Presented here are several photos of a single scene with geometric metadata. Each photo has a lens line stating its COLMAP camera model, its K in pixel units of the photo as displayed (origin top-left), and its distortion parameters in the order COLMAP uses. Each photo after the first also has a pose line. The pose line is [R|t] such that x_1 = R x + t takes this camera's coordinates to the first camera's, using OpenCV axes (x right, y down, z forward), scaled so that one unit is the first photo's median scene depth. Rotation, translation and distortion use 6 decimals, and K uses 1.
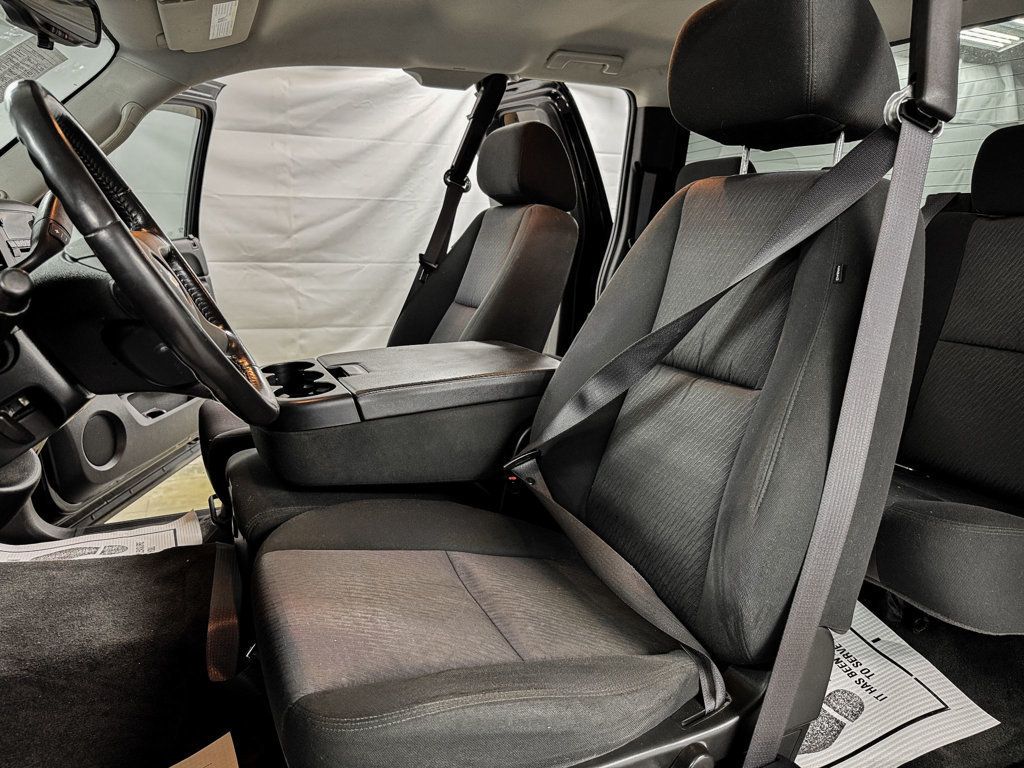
lens RADIAL K [[737.3, 0, 510.7], [0, 737.3, 383.8], [0, 0, 1]] dist [0.014991, -0.015575]
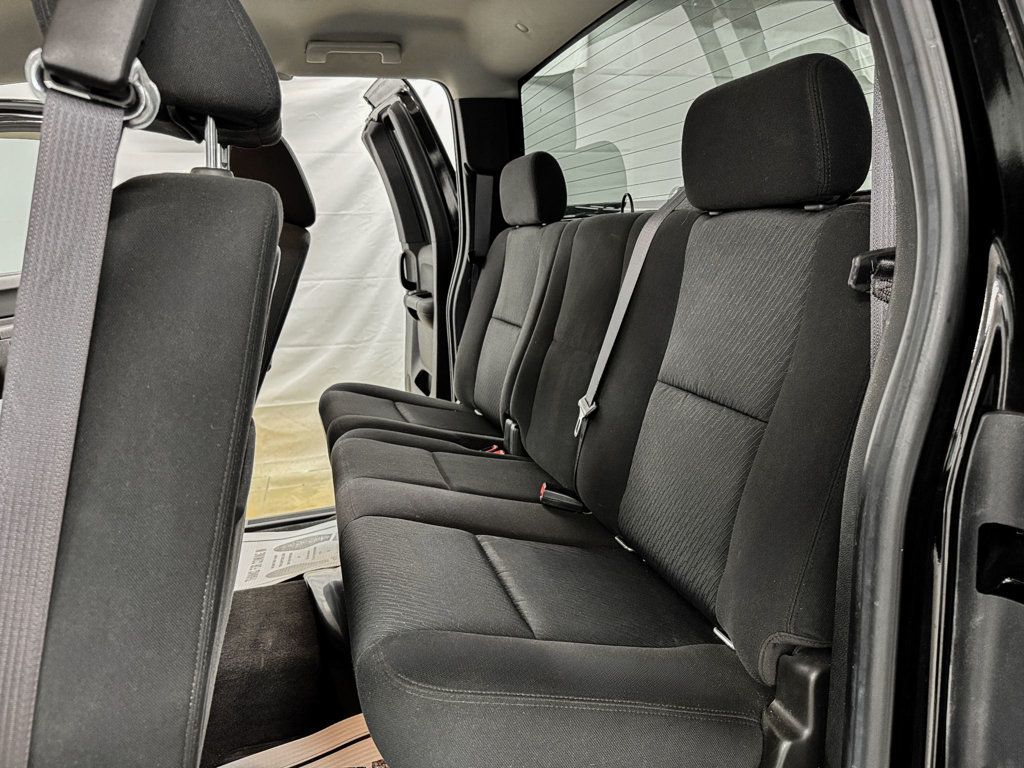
lens RADIAL K [[737.3, 0, 511.5], [0, 737.3, 379.6], [0, 0, 1]] dist [0.014991, -0.015575]
pose [[0.988243, -0.016150, -0.152038, 0.195937], [0.014662, 0.999833, -0.010901, -0.019136], [0.152189, 0.008544, 0.988315, 0.084101]]
